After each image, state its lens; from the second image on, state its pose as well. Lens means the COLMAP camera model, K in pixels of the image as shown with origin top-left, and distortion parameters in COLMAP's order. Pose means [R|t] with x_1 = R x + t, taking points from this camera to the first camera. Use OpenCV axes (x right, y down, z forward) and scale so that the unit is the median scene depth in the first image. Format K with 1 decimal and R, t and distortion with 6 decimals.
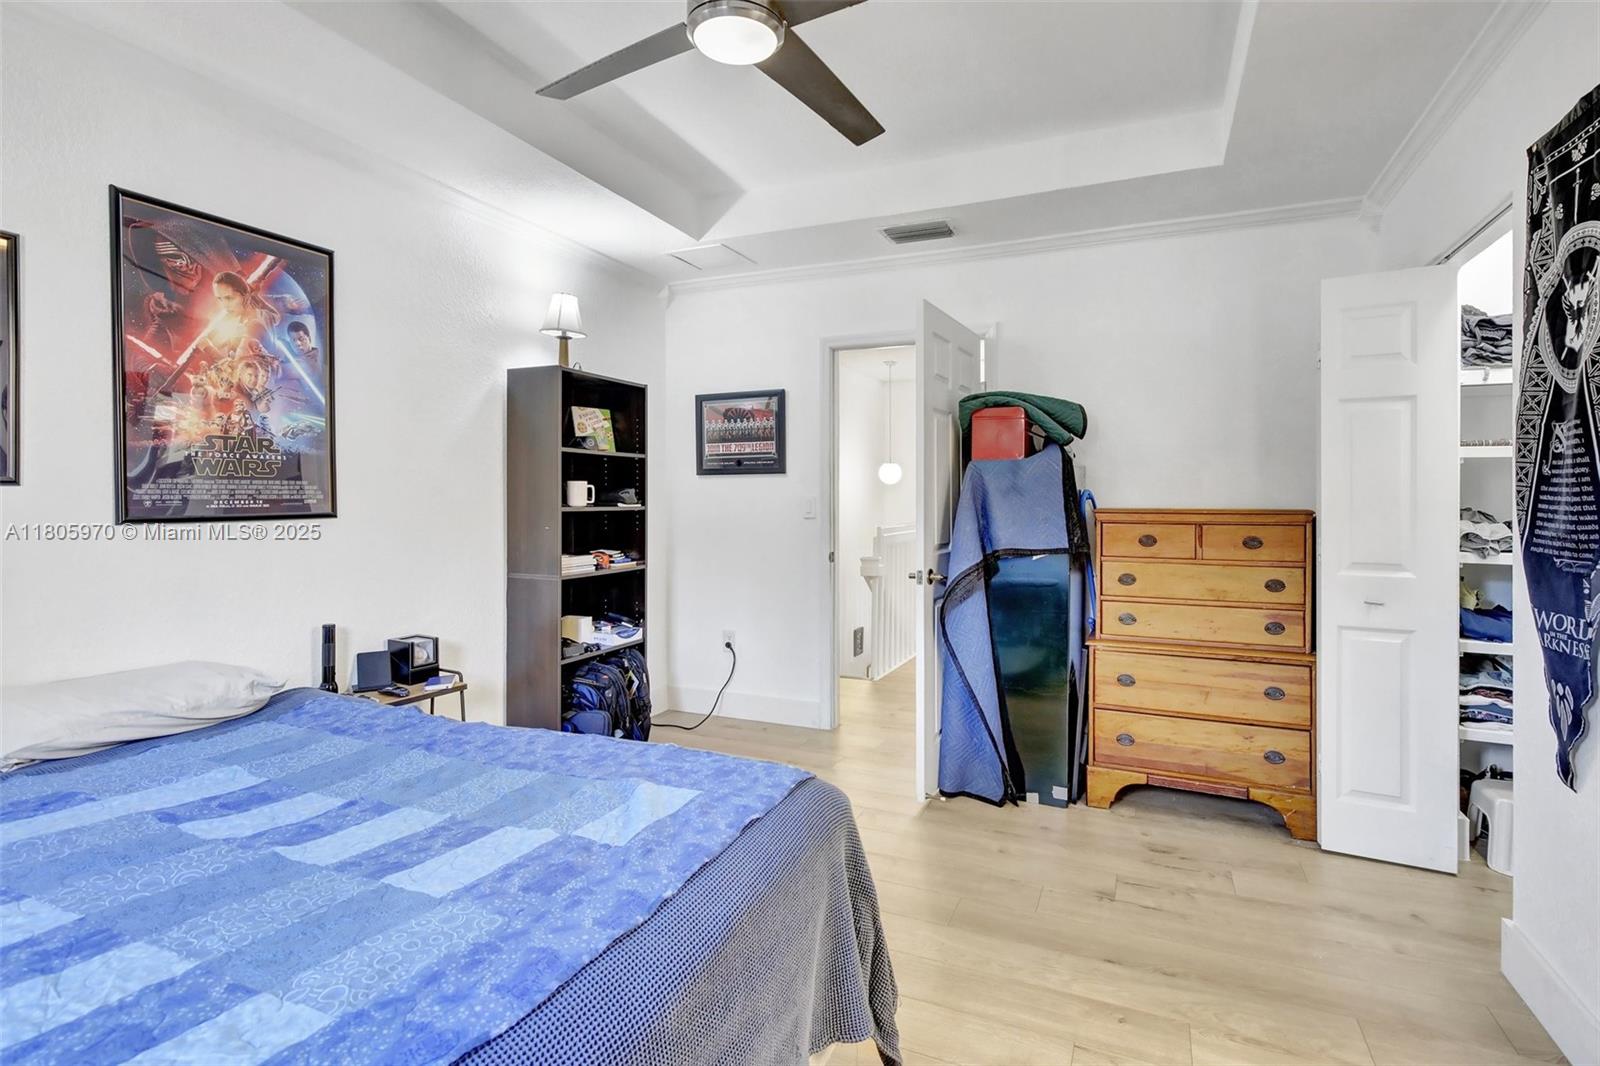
lens RADIAL K [[764.4, 0, 810.6], [0, 764.4, 507.4], [0, 0, 1]] dist [-0.003948, 0.000044]
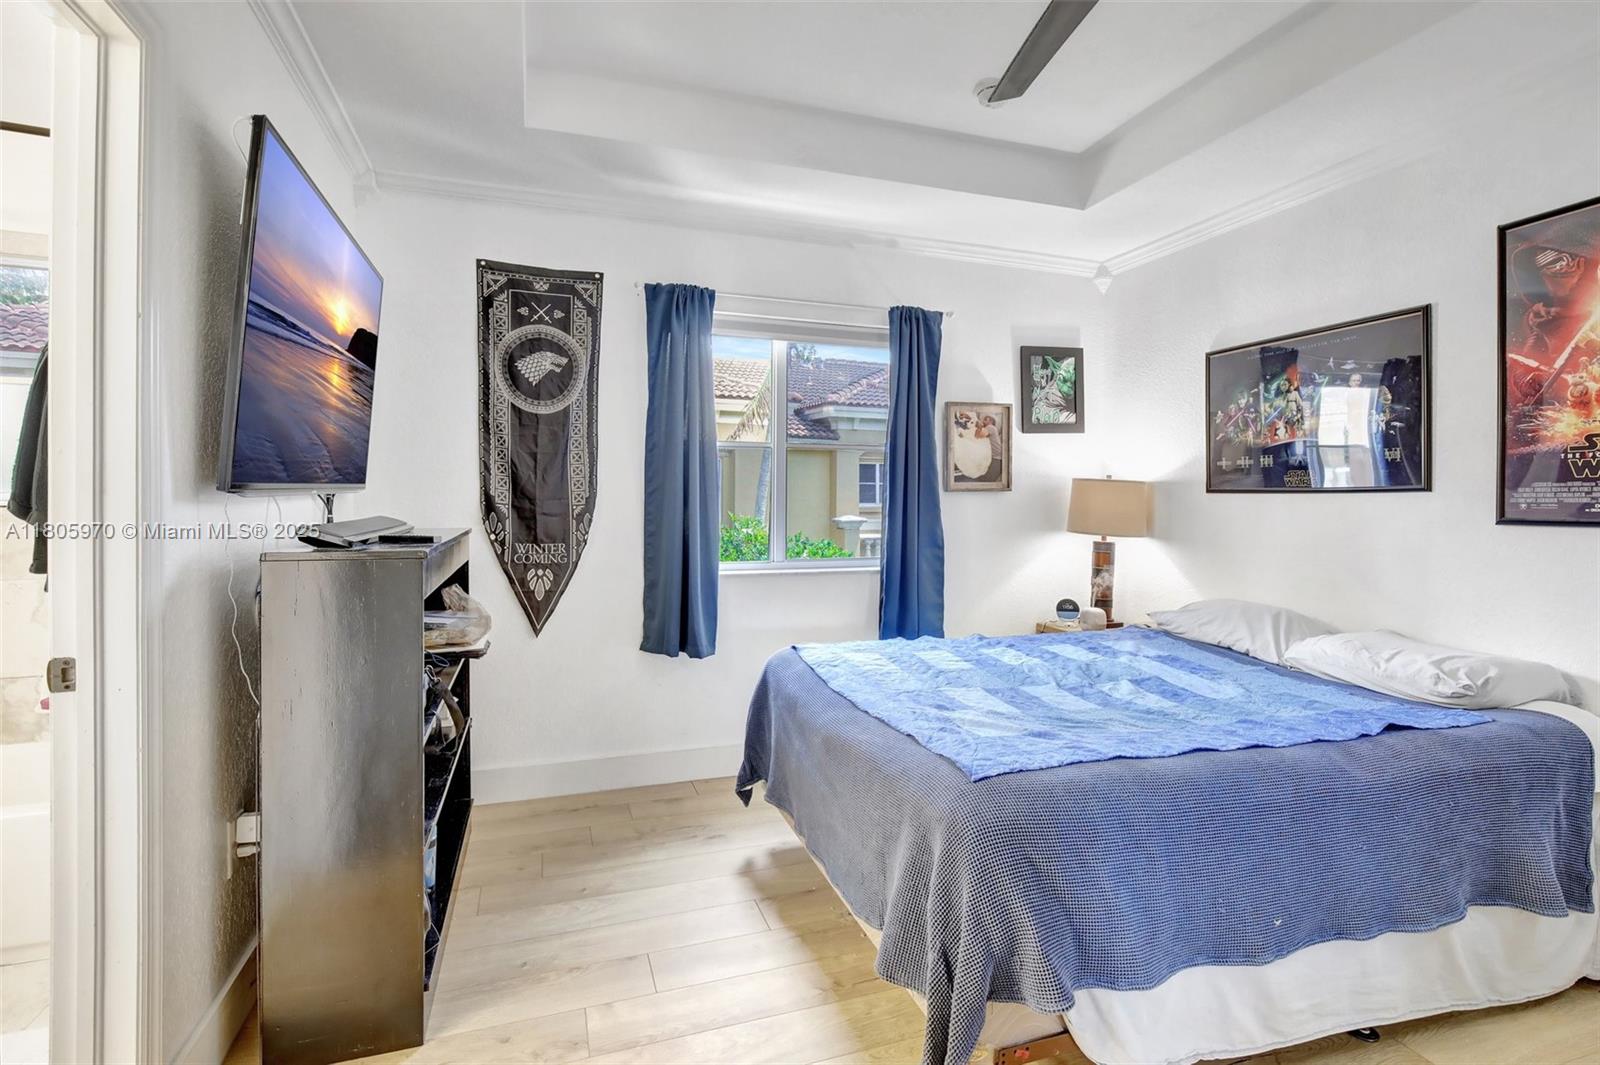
lens RADIAL K [[764.4, 0, 810.6], [0, 764.4, 506.9], [0, 0, 1]] dist [-0.003948, 0.000044]
pose [[-0.727413, 0.002064, -0.686197, 0.574958], [-0.011497, 0.999818, 0.015195, -0.008847], [0.686103, 0.018942, -0.727257, 1.066185]]
